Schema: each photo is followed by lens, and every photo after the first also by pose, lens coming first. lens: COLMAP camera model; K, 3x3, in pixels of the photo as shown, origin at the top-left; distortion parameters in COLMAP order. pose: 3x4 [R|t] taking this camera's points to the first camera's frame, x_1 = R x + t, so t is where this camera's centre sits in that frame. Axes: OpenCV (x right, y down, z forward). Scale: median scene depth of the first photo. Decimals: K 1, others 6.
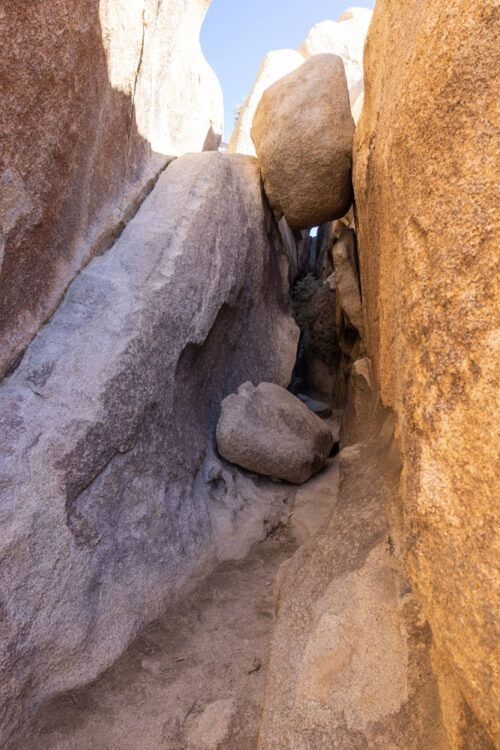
lens RADIAL K [[503.9, 0, 249.9], [0, 503.9, 374.9], [0, 0, 1]] dist [0.000111, 0.000270]
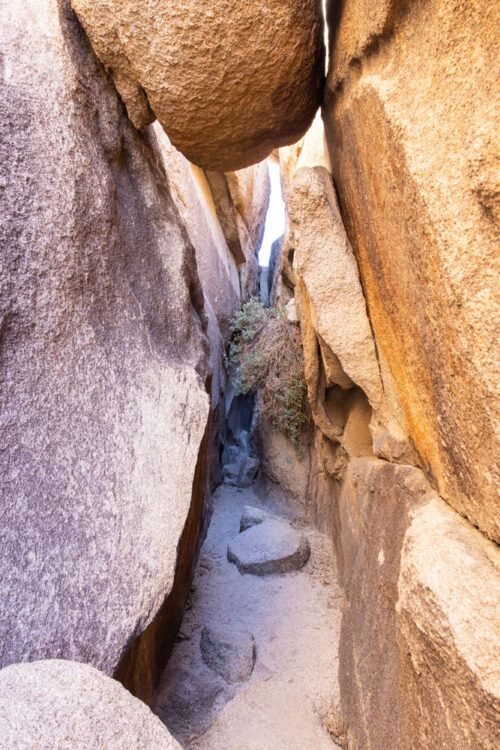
lens RADIAL K [[503.9, 0, 250.1], [0, 503.9, 374.7], [0, 0, 1]] dist [0.000111, 0.000270]
pose [[0.995656, -0.059777, 0.071382, 0.086764], [0.067149, 0.992119, -0.105788, -0.056886], [-0.064496, 0.110122, 0.991823, 0.536624]]
